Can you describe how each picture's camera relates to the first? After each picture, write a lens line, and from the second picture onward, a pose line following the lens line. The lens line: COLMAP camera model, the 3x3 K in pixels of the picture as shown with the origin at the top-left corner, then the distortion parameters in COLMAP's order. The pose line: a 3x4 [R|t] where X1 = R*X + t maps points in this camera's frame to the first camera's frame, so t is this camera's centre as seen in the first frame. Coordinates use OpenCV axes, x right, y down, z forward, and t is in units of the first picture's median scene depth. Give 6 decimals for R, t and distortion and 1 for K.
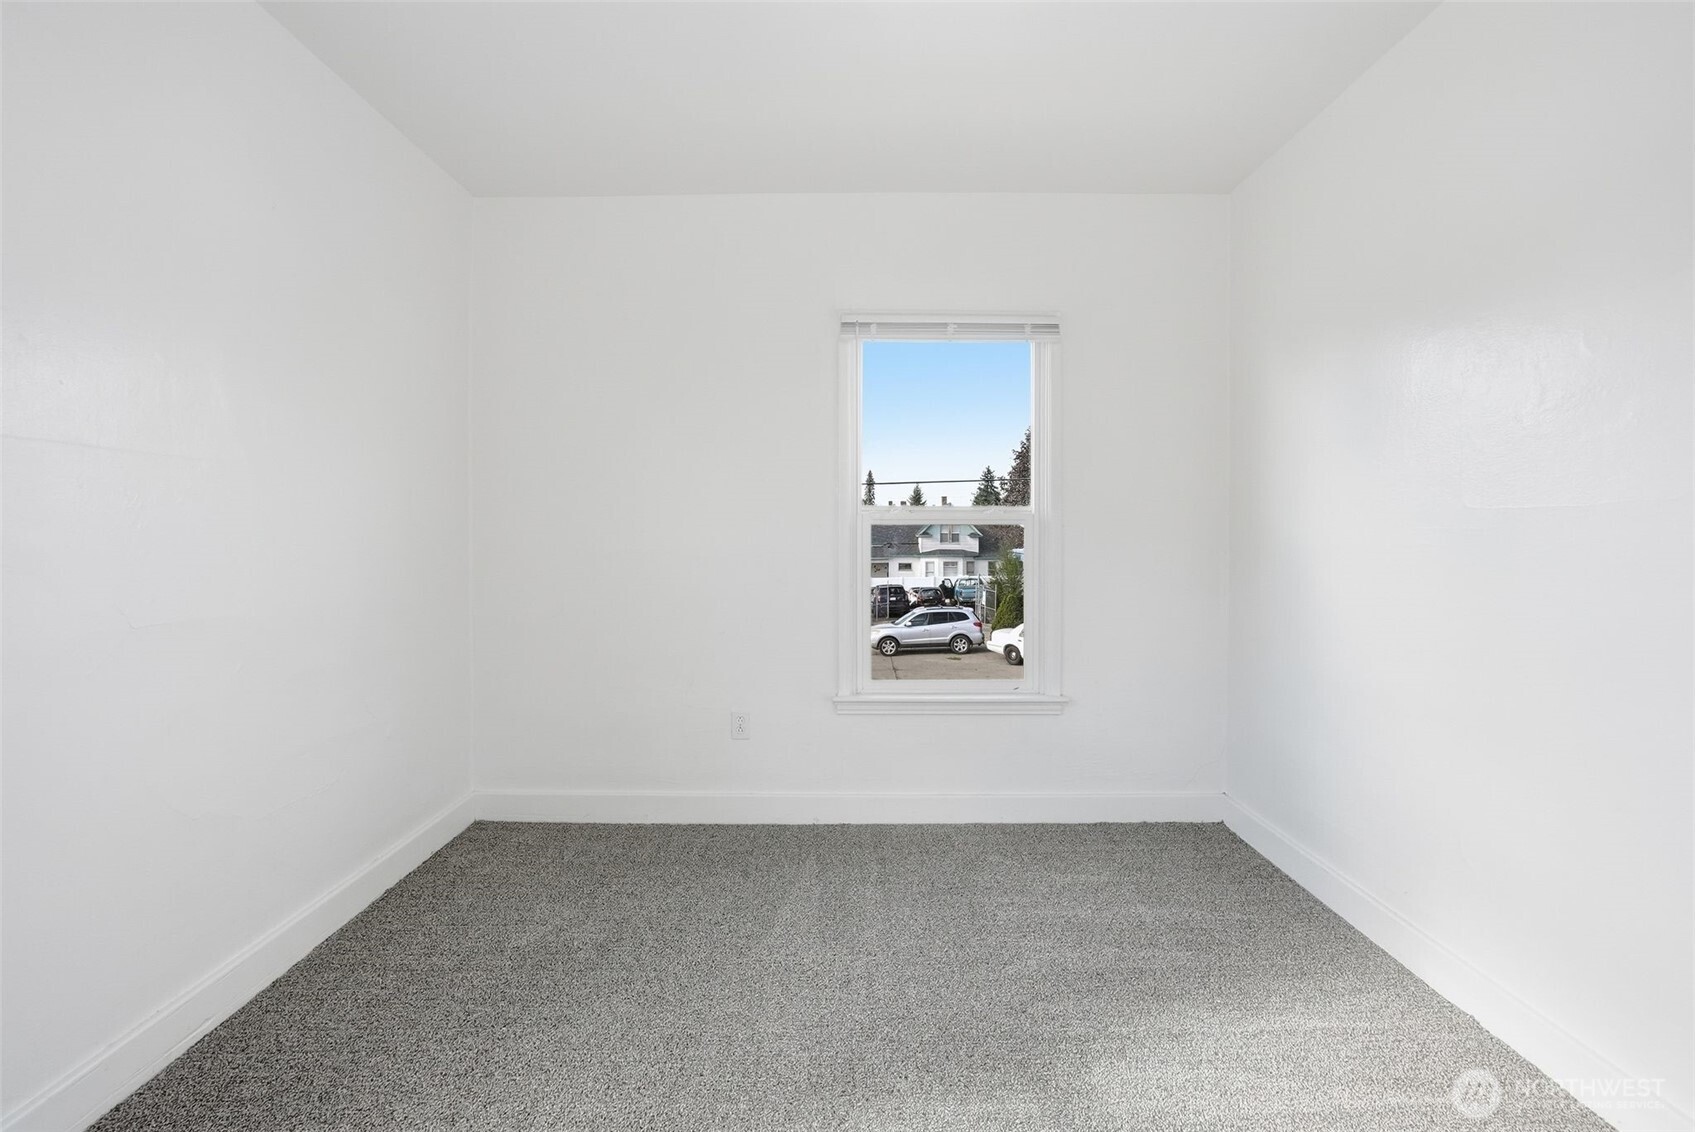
lens RADIAL K [[847.8, 0, 851.0], [0, 847.8, 547.3], [0, 0, 1]] dist [-0.001792, 0.000469]
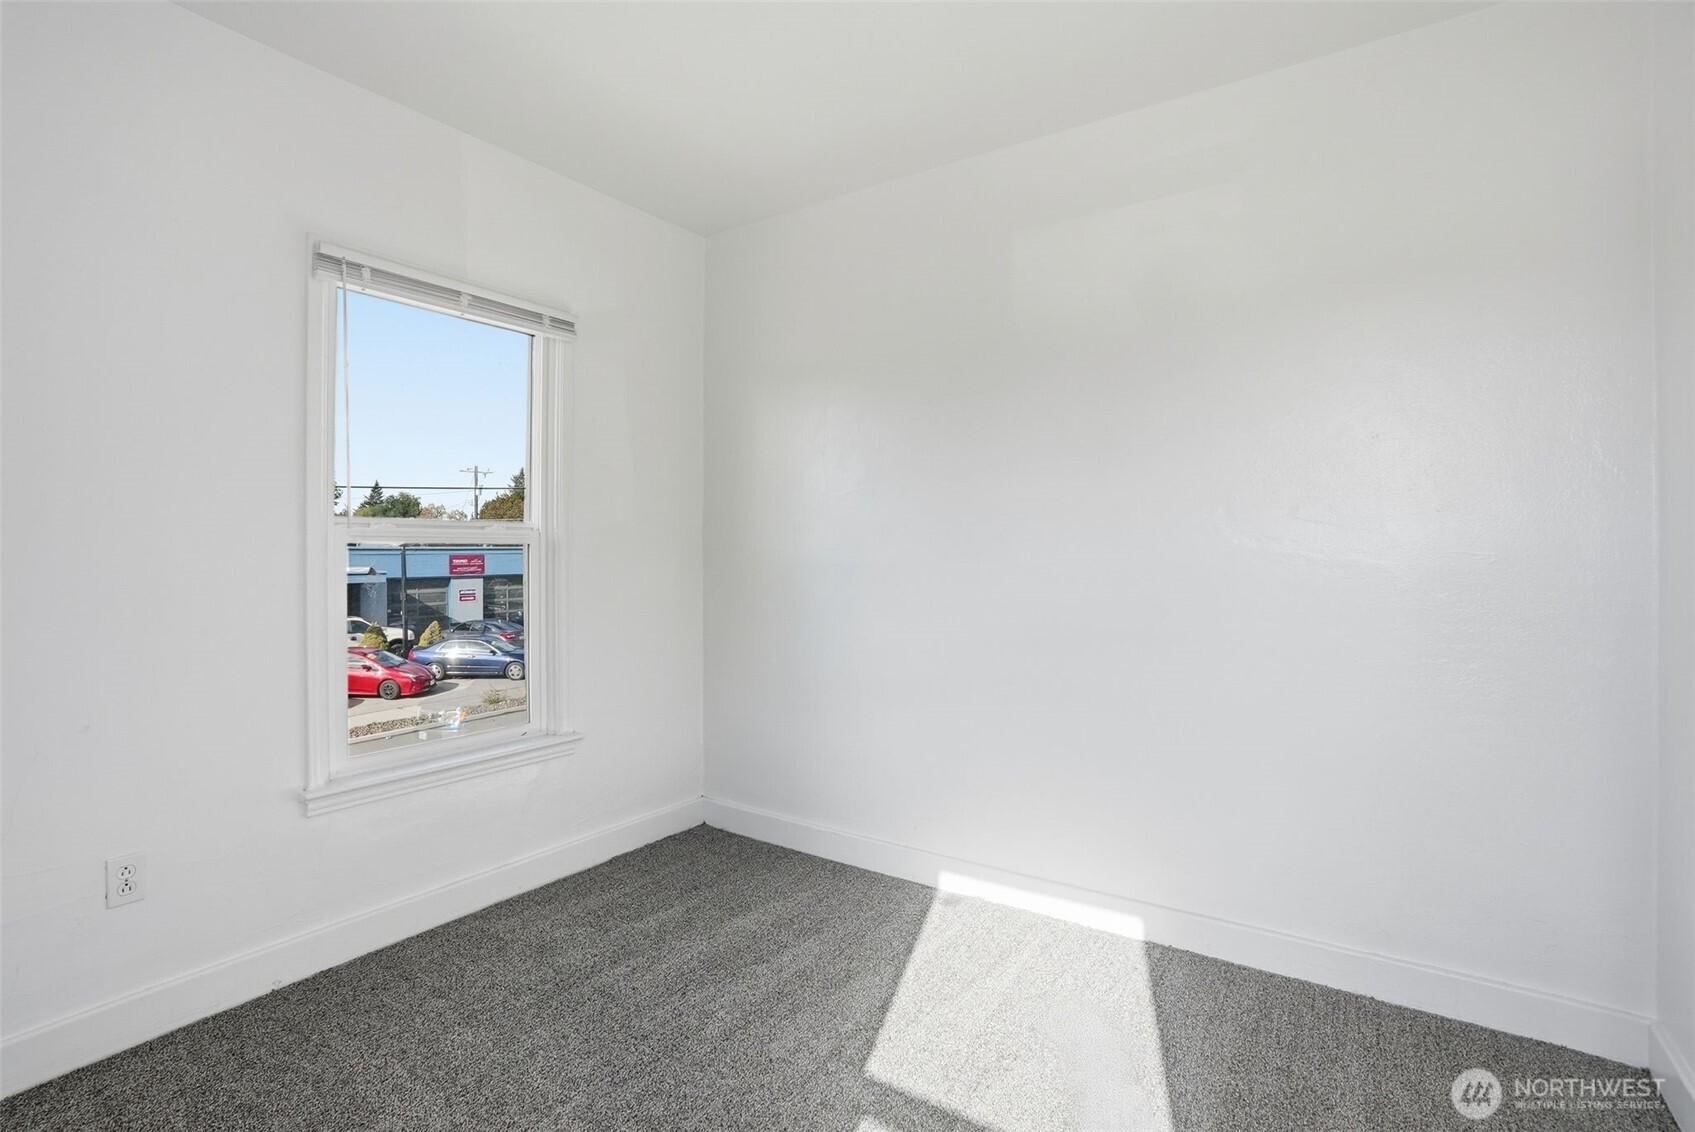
lens RADIAL K [[847.8, 0, 851.0], [0, 847.8, 547.3], [0, 0, 1]] dist [-0.001792, 0.000469]
pose [[0.556259, -0.001765, 0.831007, -0.343592], [0.010543, 0.999932, -0.004933, -0.014924], [-0.830942, 0.011505, 0.556240, 0.247499]]
